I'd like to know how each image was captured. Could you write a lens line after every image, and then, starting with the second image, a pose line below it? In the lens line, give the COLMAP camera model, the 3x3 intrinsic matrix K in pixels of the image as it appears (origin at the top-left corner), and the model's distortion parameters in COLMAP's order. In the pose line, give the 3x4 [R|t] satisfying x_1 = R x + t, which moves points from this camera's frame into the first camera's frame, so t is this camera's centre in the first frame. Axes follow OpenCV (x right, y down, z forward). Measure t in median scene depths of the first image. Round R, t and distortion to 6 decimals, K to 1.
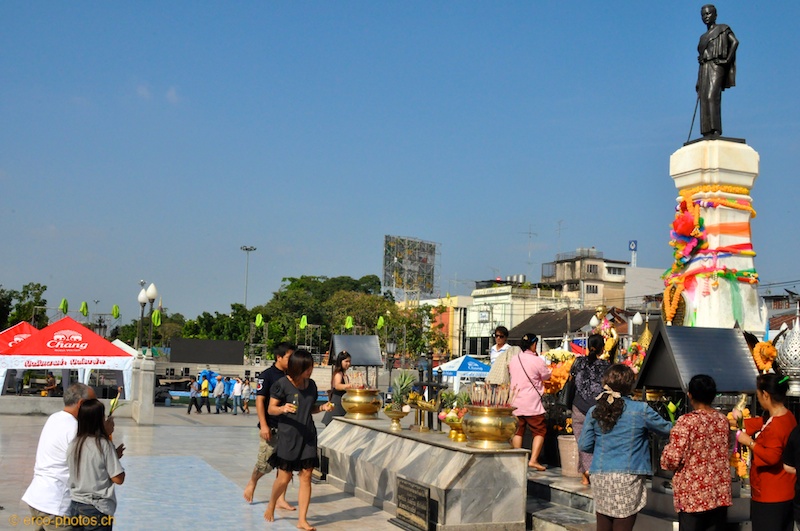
lens RADIAL K [[977.3, 0, 395.5], [0, 977.3, 266.3], [0, 0, 1]] dist [-0.122844, 0.000000]
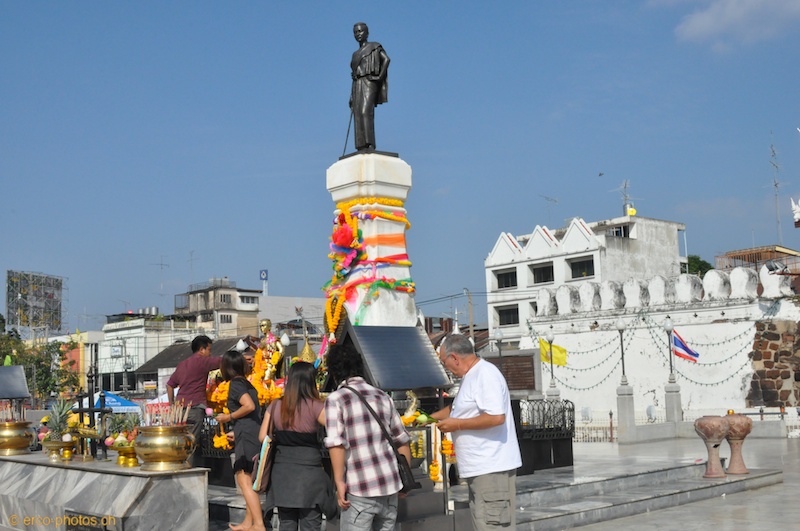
lens RADIAL K [[977.3, 0, 397.7], [0, 977.3, 264.1], [0, 0, 1]] dist [-0.122844, 0.000000]
pose [[0.929153, -0.021838, 0.369049, -0.025995], [0.034559, 0.999013, -0.027895, 0.015939], [-0.368075, 0.038672, 0.928991, 0.030357]]
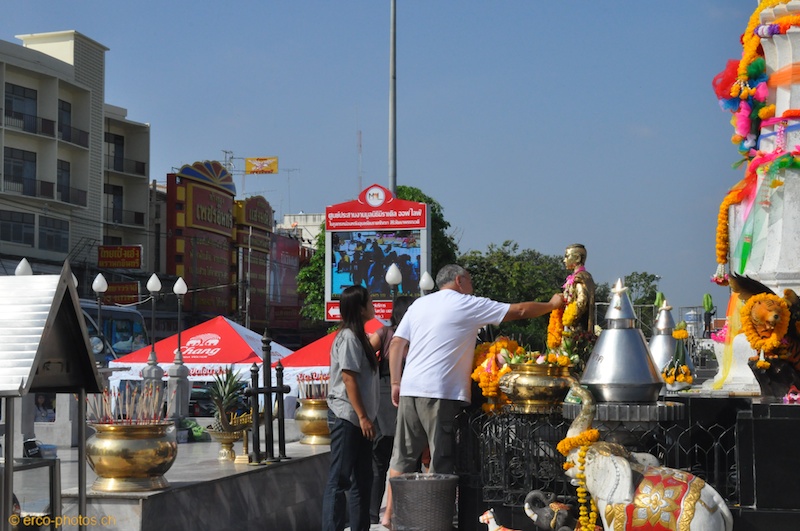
lens RADIAL K [[1319.5, 0, 399.5], [0, 1319.5, 266.4], [0, 0, 1]] dist [0.038016, 0.000000]
pose [[0.819769, -0.073744, -0.567927, 0.544082], [0.083967, 0.996435, -0.008182, 0.049123], [0.566505, -0.040979, 0.823039, 0.301227]]
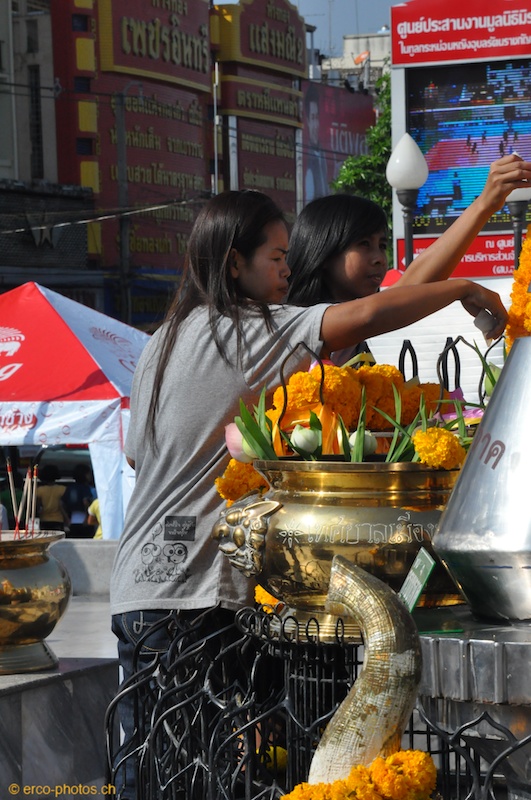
lens RADIAL K [[2756.7, 0, 263.4], [0, 2756.7, 400.2], [0, 0, 1]] dist [0.743079, 0.000000]
pose [[0.710715, -0.037472, -0.702481, 0.485784], [0.112121, 0.991849, 0.060527, 0.064131], [0.694487, -0.121780, 0.709124, 0.582915]]
